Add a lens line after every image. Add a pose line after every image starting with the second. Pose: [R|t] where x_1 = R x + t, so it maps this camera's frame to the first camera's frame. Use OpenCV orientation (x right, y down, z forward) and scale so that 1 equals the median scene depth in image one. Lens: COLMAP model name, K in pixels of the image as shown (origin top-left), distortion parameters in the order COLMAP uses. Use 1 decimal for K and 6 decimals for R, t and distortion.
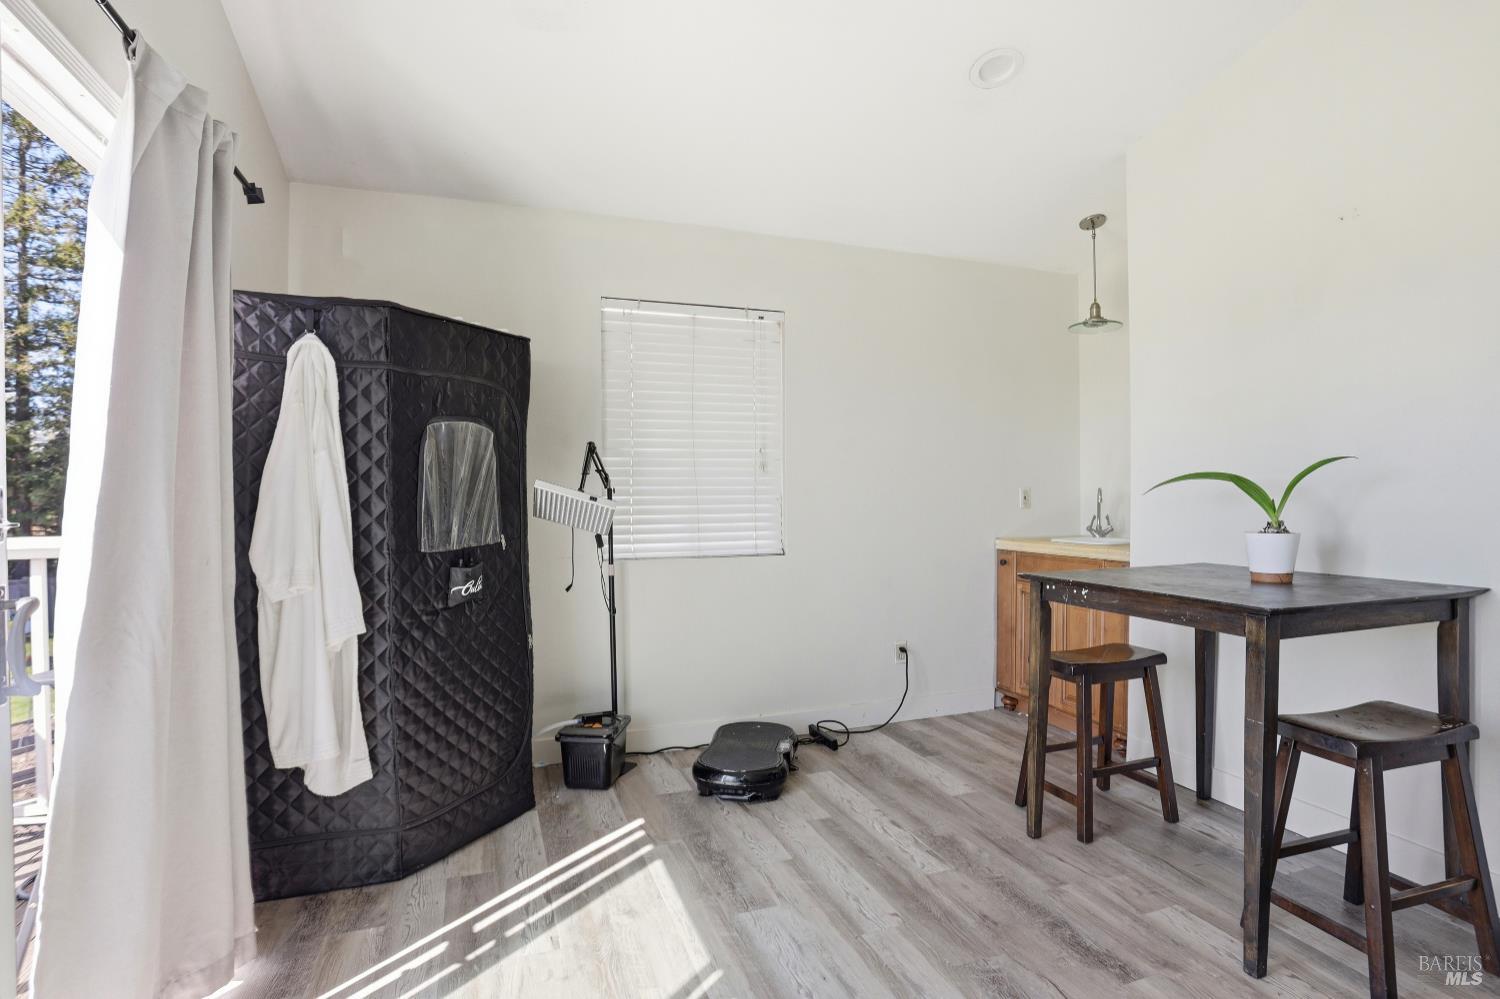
lens RADIAL K [[774.3, 0, 747.7], [0, 774.3, 503.1], [0, 0, 1]] dist [-0.057651, 0.021110]
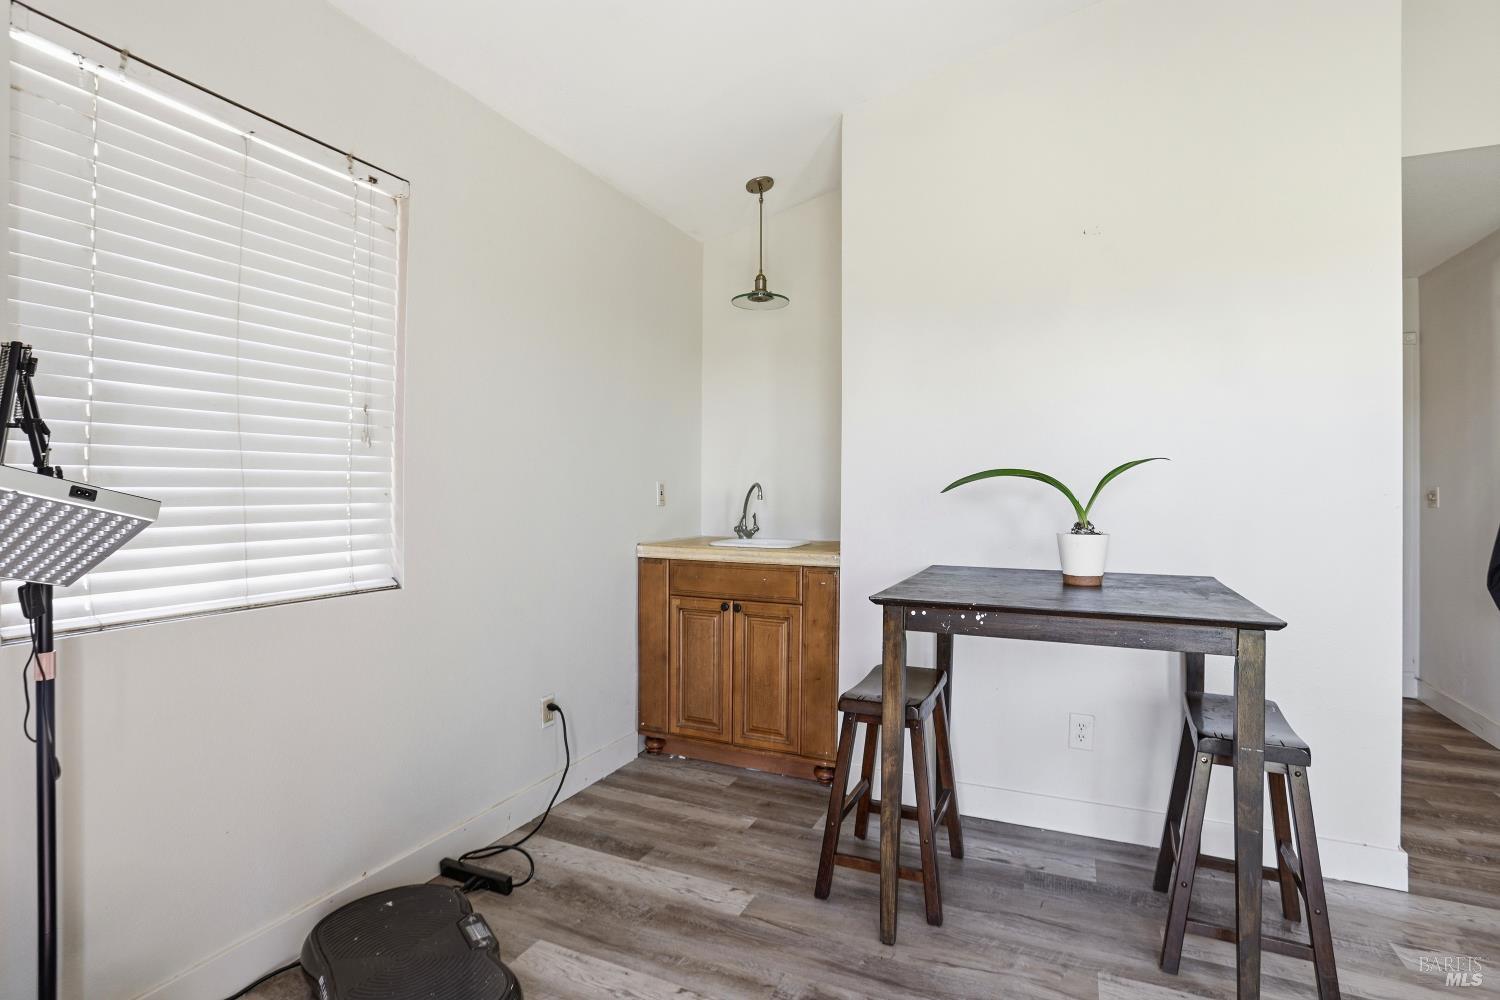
lens RADIAL K [[742.8, 0, 753.6], [0, 742.8, 488.9], [0, 0, 1]] dist [-0.067888, 0.019014]
pose [[0.685691, 0.009980, 0.727824, -0.174938], [-0.002799, 0.999935, -0.011074, -0.003746], [-0.727887, 0.005556, 0.685675, 0.426156]]
